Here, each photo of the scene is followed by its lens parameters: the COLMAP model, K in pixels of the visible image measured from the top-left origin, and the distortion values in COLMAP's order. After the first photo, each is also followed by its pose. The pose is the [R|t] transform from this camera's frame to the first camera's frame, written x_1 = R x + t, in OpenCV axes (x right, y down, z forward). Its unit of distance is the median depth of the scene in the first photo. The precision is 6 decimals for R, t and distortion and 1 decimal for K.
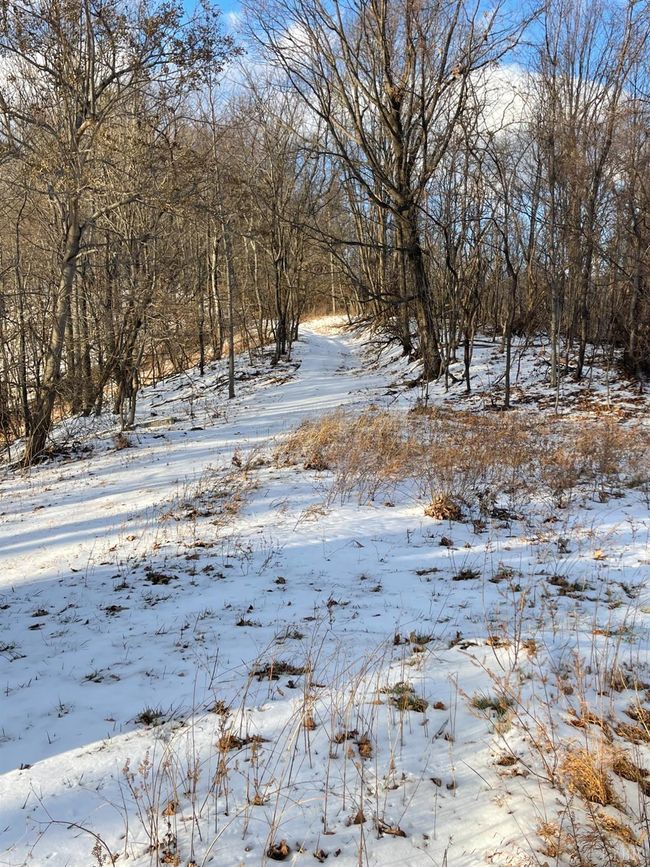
lens RADIAL K [[812.8, 0, 326.0], [0, 812.8, 435.8], [0, 0, 1]] dist [0.016651, 0.000000]
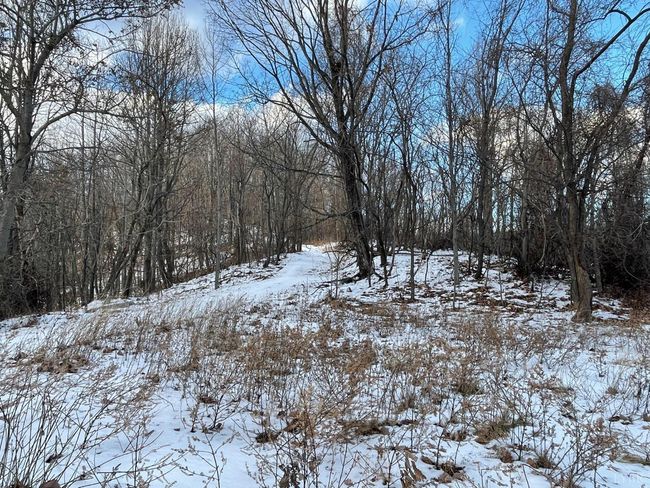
lens RADIAL K [[445.7, 0, 323.2], [0, 445.7, 242.0], [0, 0, 1]] dist [0.007528, 0.000993]
pose [[0.995628, 0.013652, -0.092405, 0.151015], [-0.028907, 0.985732, -0.165822, -0.008015], [0.088823, 0.167768, 0.981817, 0.347615]]
